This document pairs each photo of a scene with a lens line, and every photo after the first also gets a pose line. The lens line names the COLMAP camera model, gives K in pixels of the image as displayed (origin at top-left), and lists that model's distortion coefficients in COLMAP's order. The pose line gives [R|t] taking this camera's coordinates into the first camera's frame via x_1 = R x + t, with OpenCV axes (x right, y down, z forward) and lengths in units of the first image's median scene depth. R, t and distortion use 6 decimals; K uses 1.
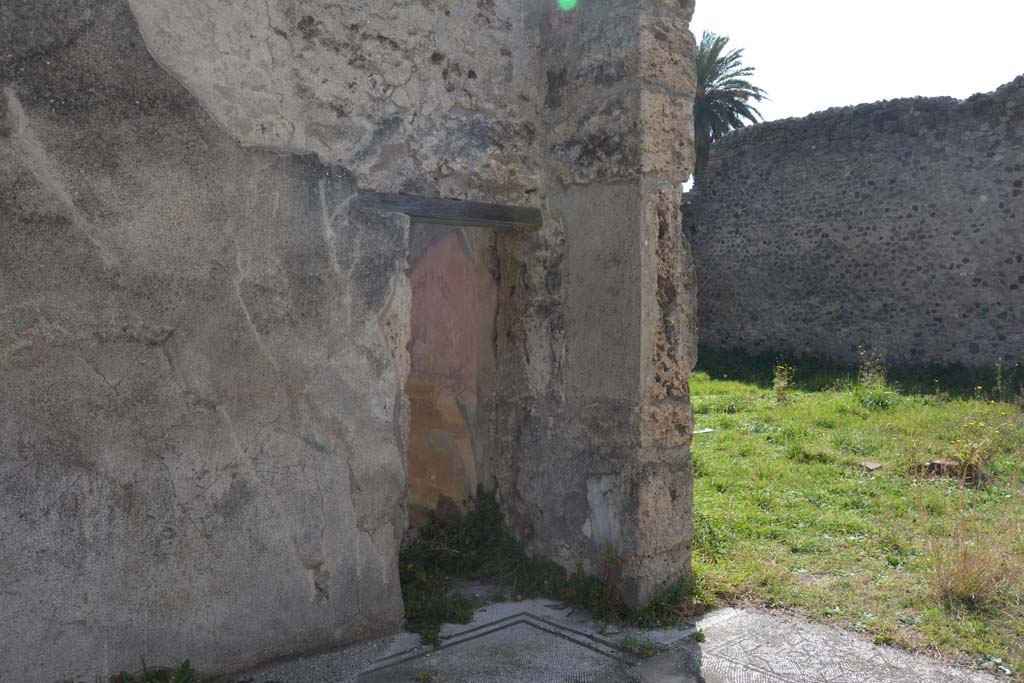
lens RADIAL K [[821.9, 0, 512.1], [0, 821.9, 346.9], [0, 0, 1]] dist [-0.149285, 0.131035]
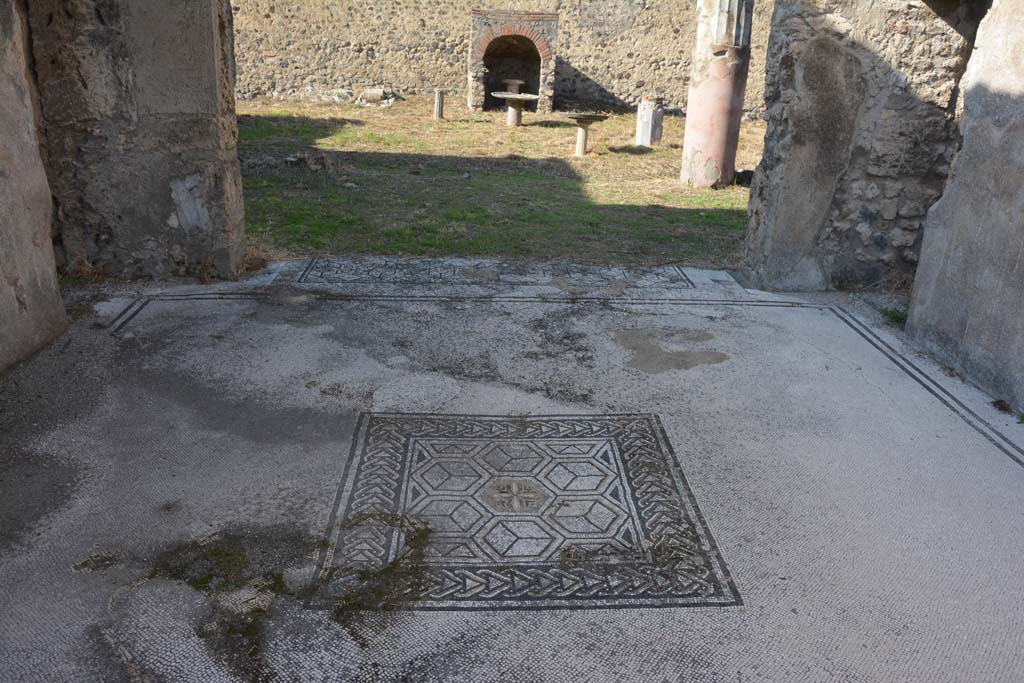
lens RADIAL K [[807.3, 0, 514.8], [0, 807.3, 350.7], [0, 0, 1]] dist [-0.170589, 0.126327]
pose [[0.582044, -0.270939, 0.766692, -0.628983], [-0.007731, 0.940972, 0.338396, -0.002590], [-0.813121, -0.202889, 0.545592, -0.145255]]
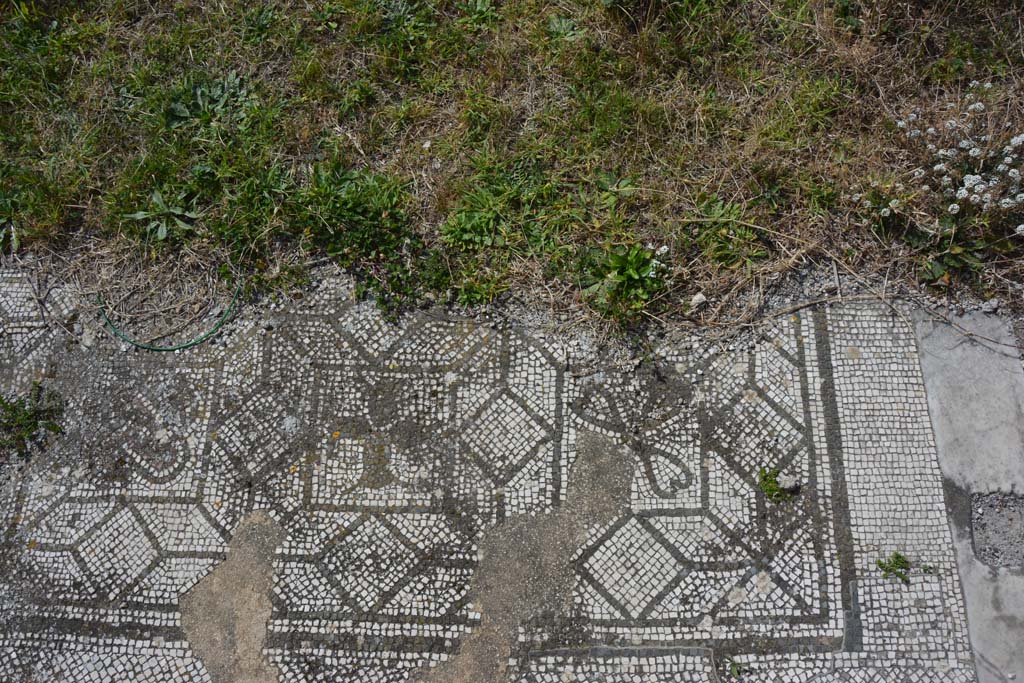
lens RADIAL K [[807.3, 0, 514.8], [0, 807.3, 350.7], [0, 0, 1]] dist [-0.170589, 0.126327]
pose [[0.635868, -0.721015, 0.275335, 0.562183], [0.066965, 0.406940, 0.910997, 0.044541], [-0.768888, -0.560836, 0.307043, 0.447810]]
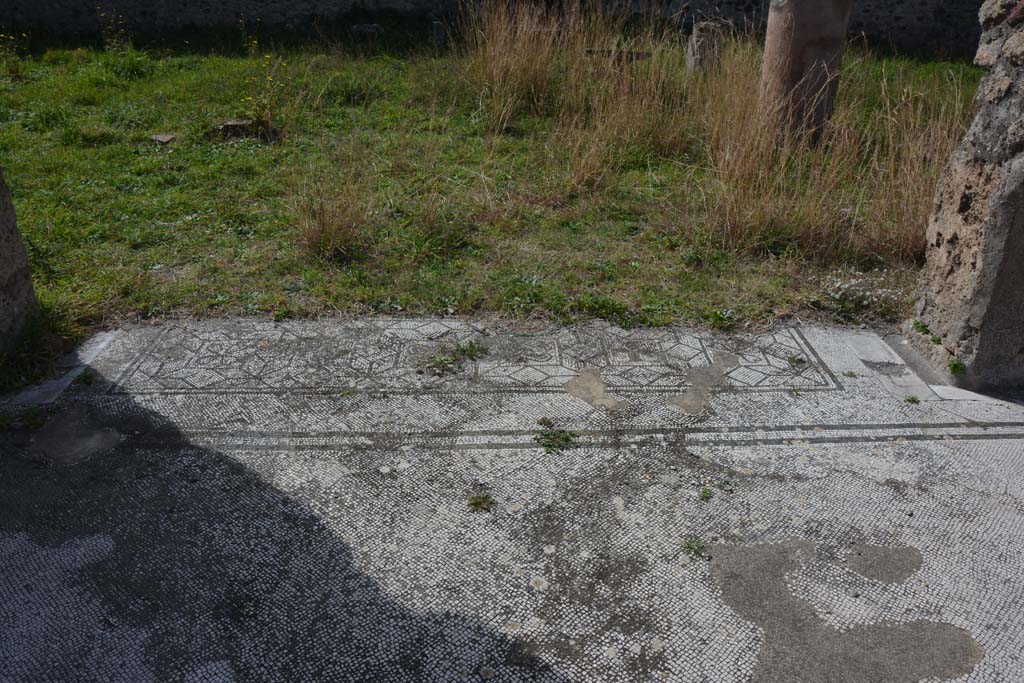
lens RADIAL K [[807.3, 0, 514.8], [0, 807.3, 350.7], [0, 0, 1]] dist [-0.170589, 0.126327]
pose [[0.606557, -0.337611, 0.719797, -0.055027], [0.020490, 0.911696, 0.410353, 0.023253], [-0.794776, -0.234154, 0.559913, 0.217708]]
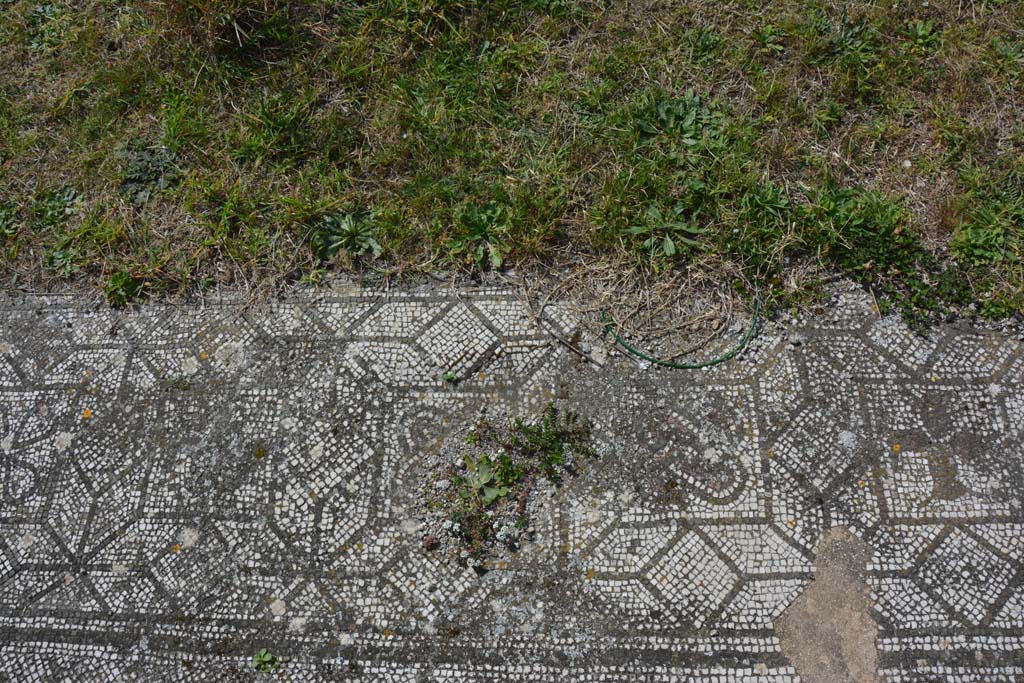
lens RADIAL K [[807.3, 0, 514.8], [0, 807.3, 350.7], [0, 0, 1]] dist [-0.170589, 0.126327]
pose [[0.638568, -0.712055, 0.291904, 0.416540], [0.111456, 0.460883, 0.880434, 0.038218], [-0.761451, -0.529683, 0.373669, 0.607579]]
